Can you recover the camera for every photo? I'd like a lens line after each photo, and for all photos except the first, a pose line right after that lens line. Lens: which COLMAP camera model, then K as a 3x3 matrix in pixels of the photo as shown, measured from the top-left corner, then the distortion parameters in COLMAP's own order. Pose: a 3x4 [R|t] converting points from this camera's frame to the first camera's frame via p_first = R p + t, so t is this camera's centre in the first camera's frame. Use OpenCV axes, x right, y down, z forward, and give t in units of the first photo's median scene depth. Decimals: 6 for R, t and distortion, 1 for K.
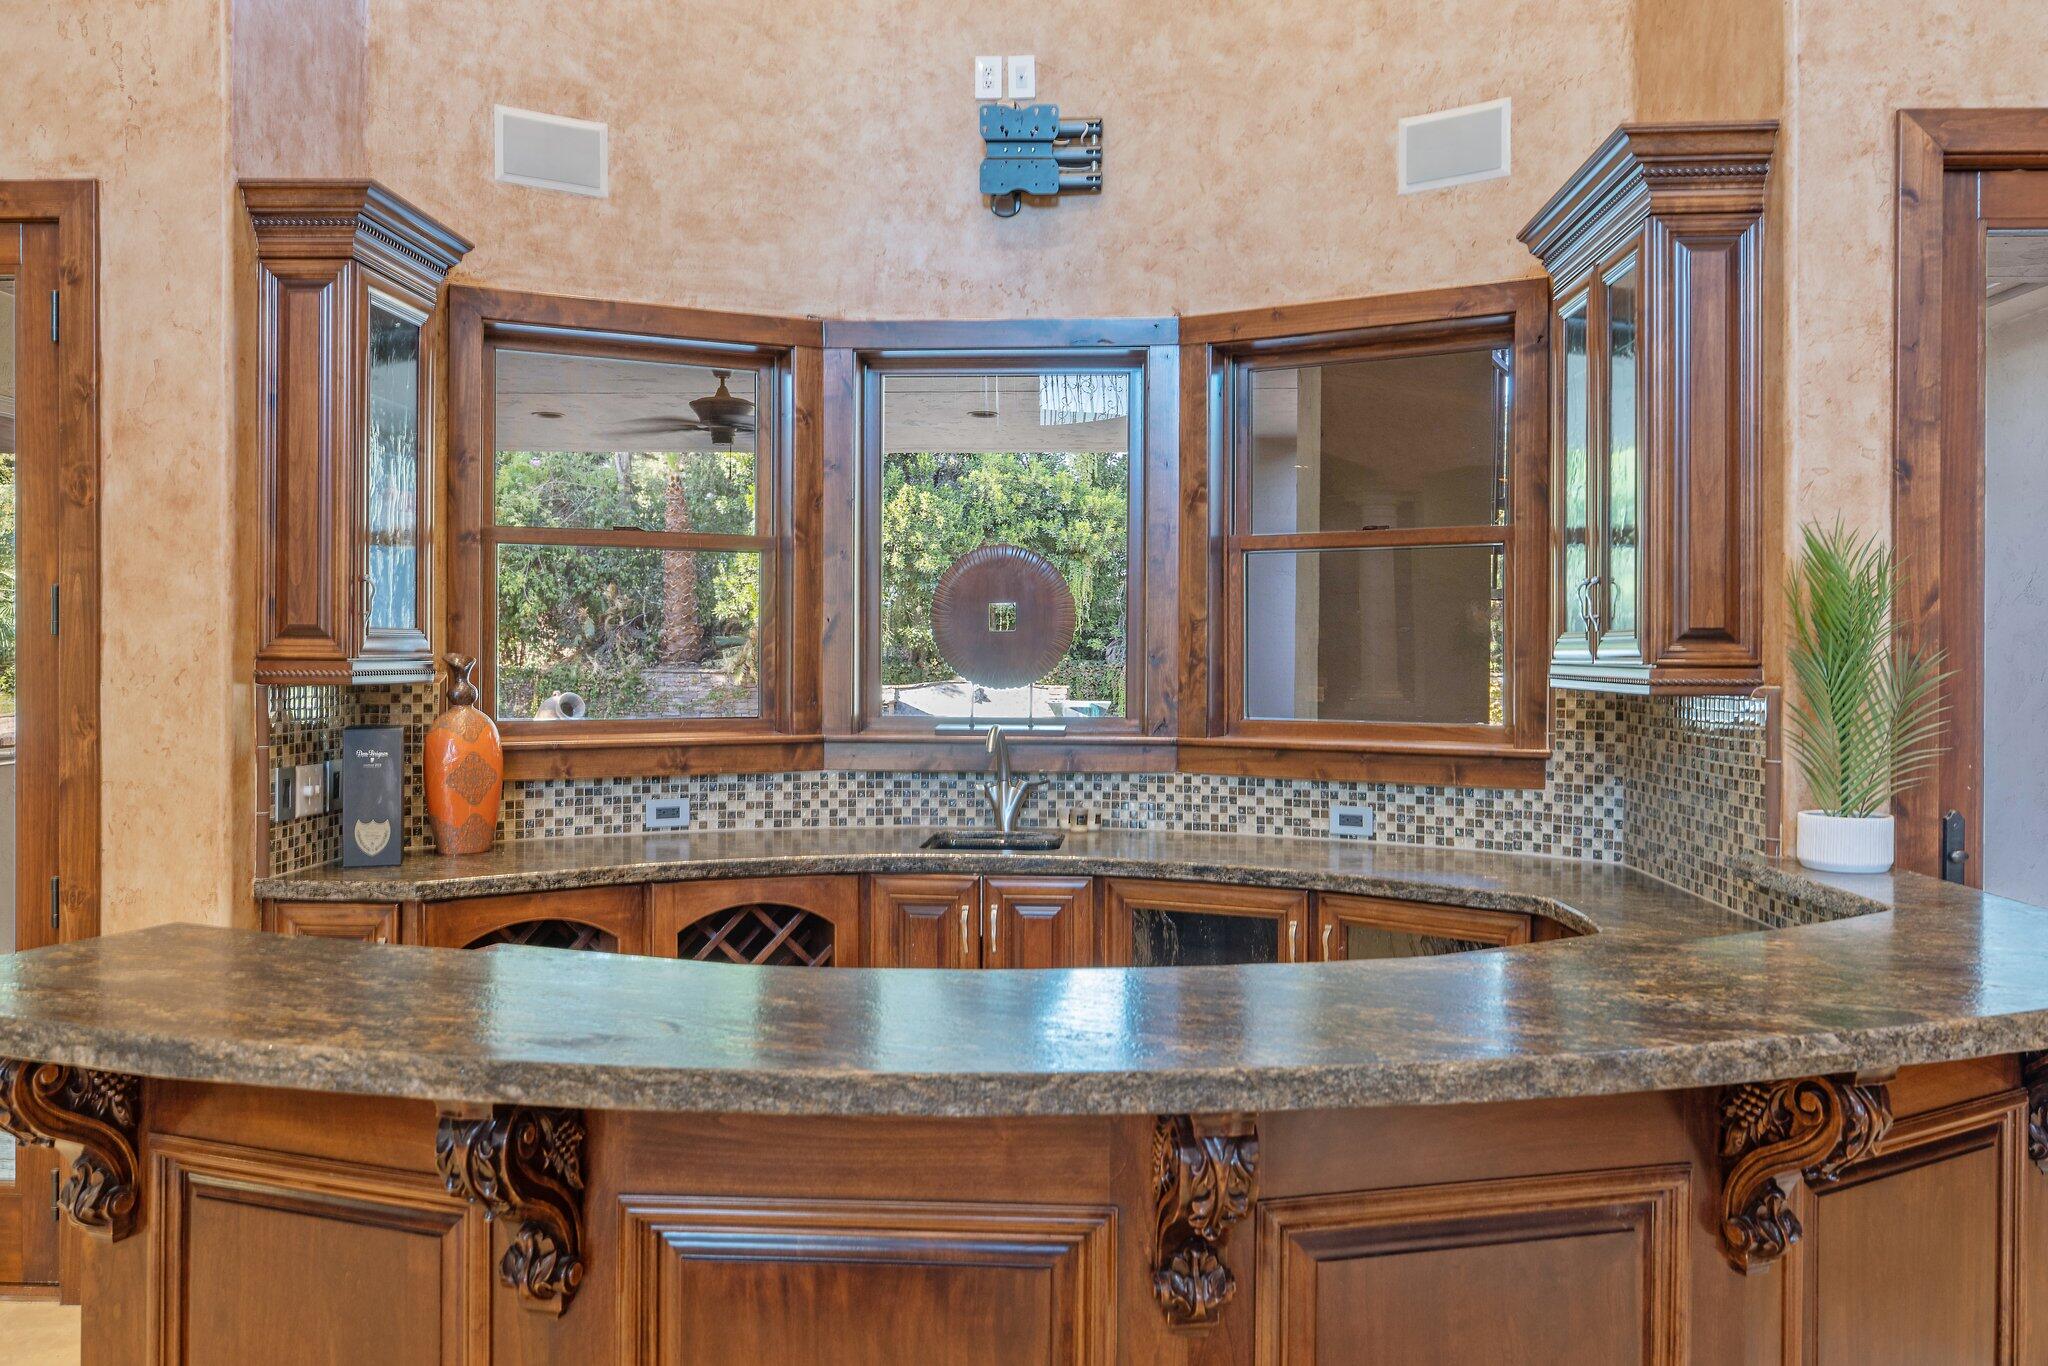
lens RADIAL K [[1575.2, 0, 993.9], [0, 1575.2, 660.1], [0, 0, 1]] dist [-0.000055, 0.007817]
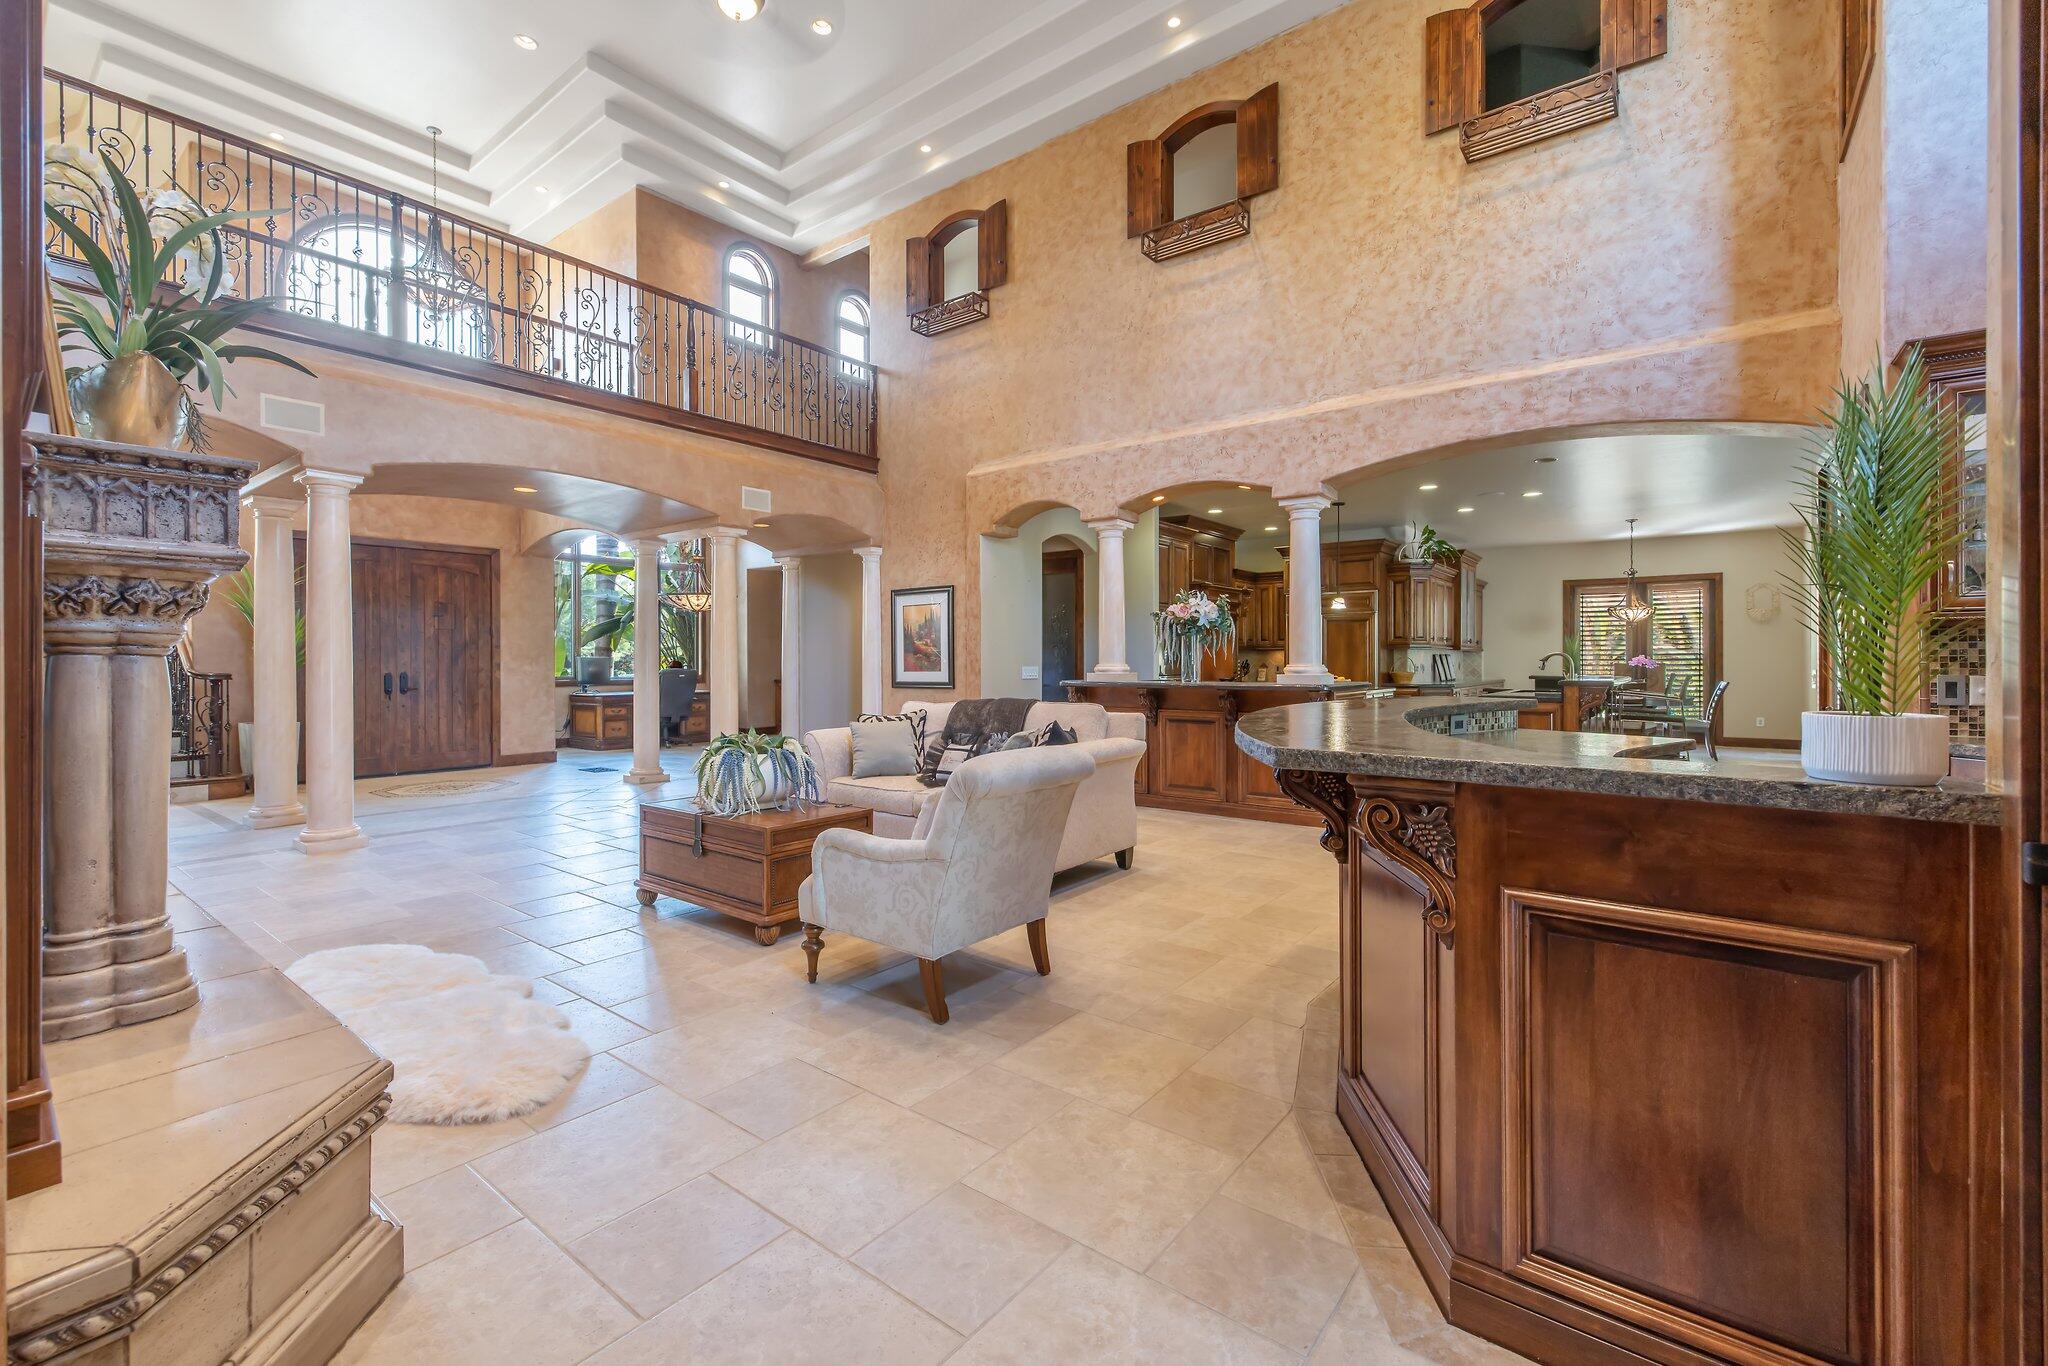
lens RADIAL K [[859.9, 0, 1045.1], [0, 859.9, 666.2], [0, 0, 1]] dist [0.004221, -0.001335]
pose [[-0.548590, 0.001328, -0.836090, 0.730196], [-0.004643, 0.999978, 0.004635, 0.047573], [0.836078, 0.006425, -0.548573, 0.555128]]
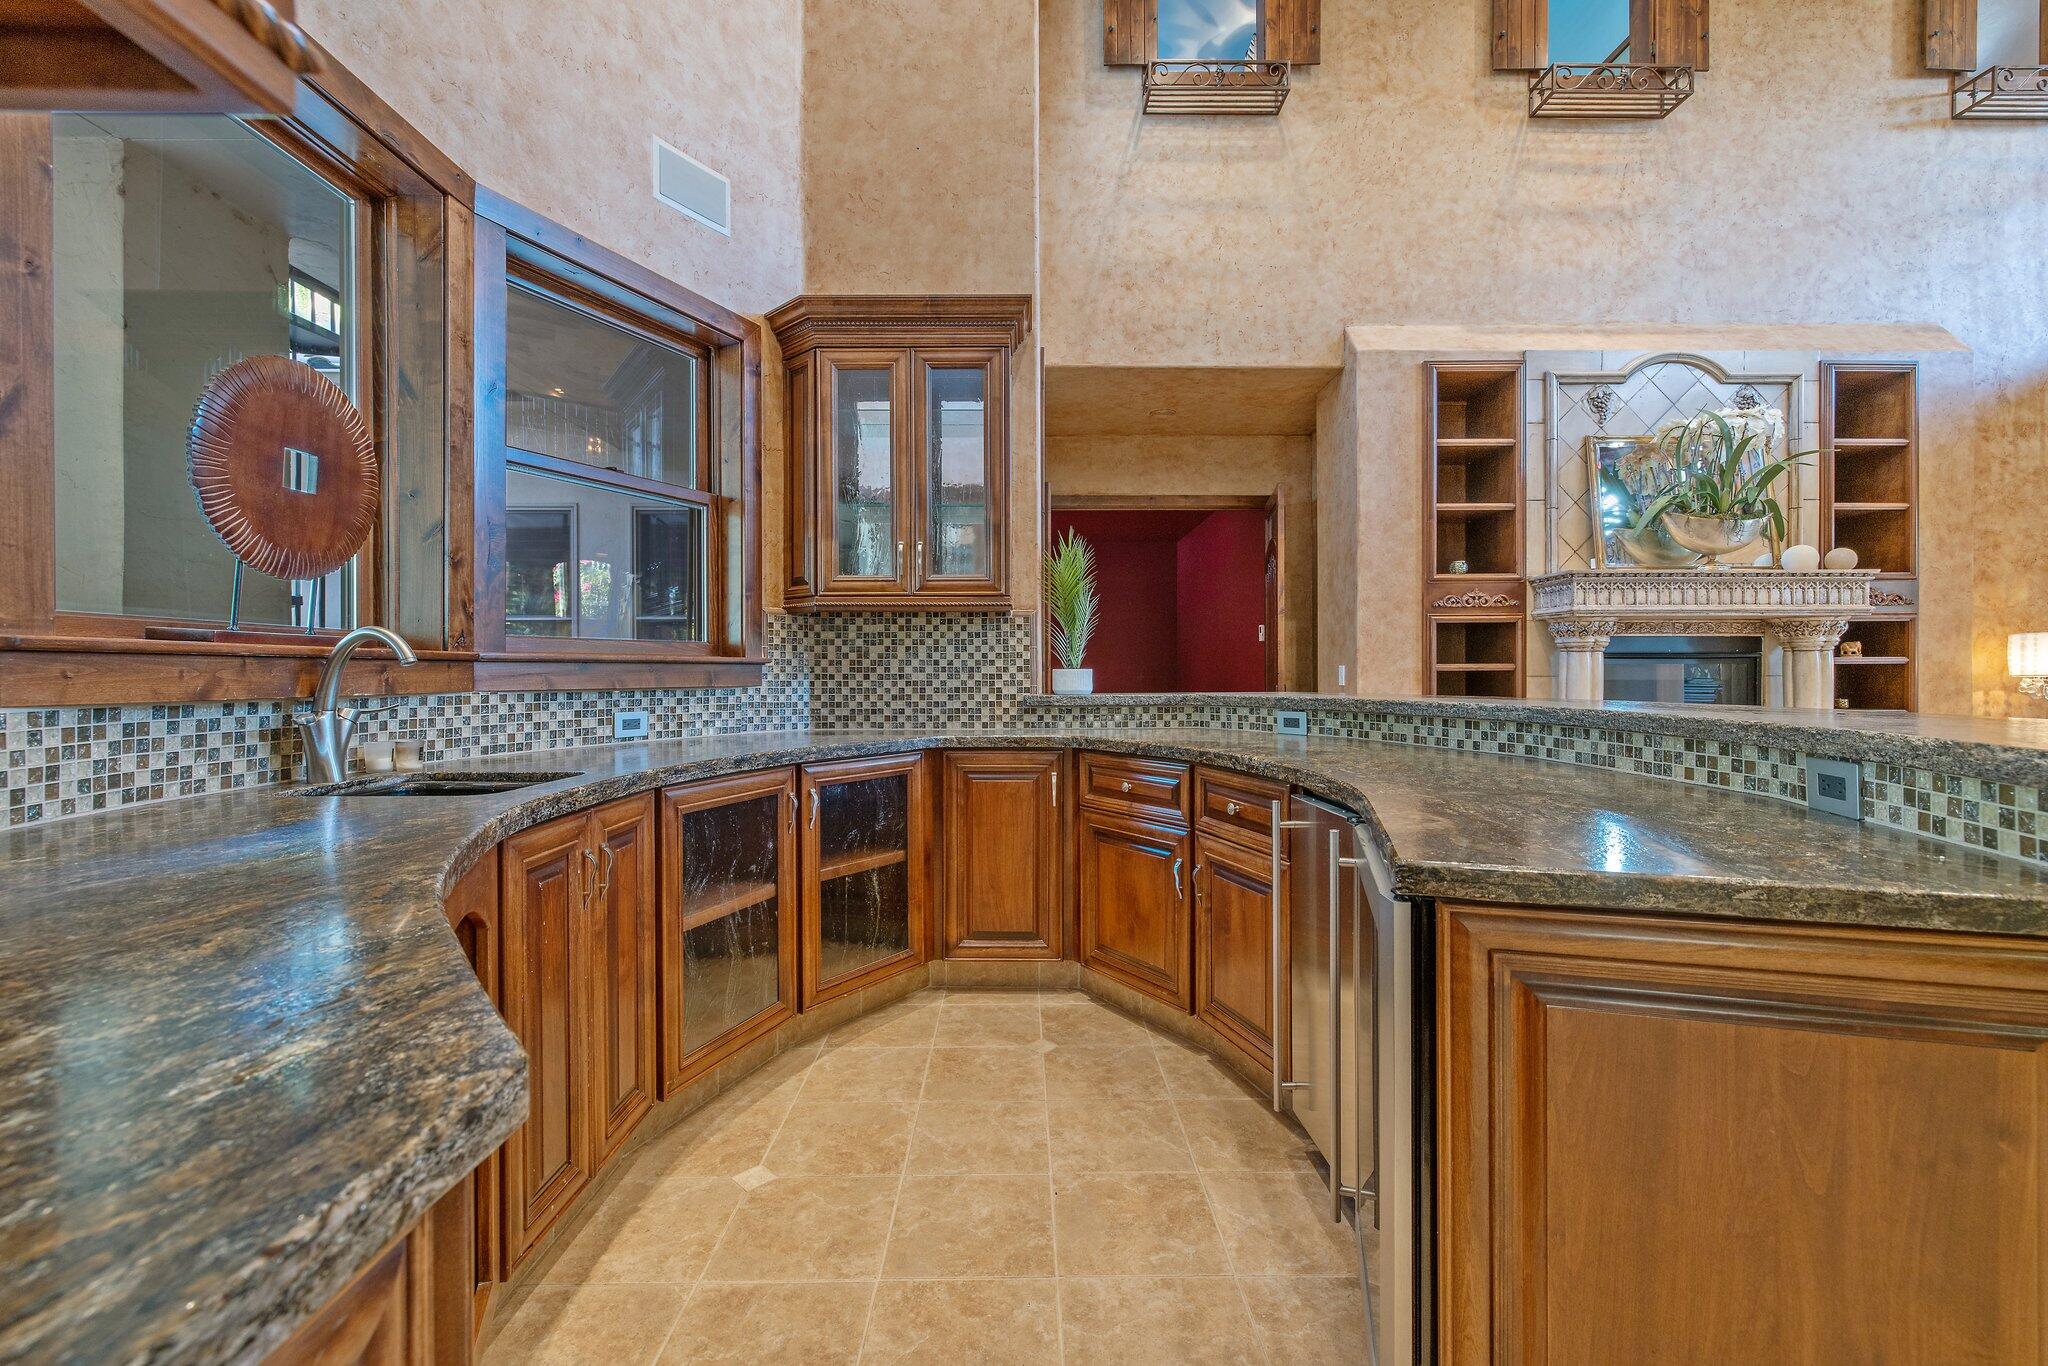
lens RADIAL K [[859.9, 0, 1017.8], [0, 859.9, 679.0], [0, 0, 1]] dist [0.004221, -0.001335]
pose [[-0.079287, -0.007418, 0.996824, -0.408046], [0.009443, 0.999922, 0.008192, 0.065365], [-0.996807, 0.010062, -0.079211, 0.756467]]
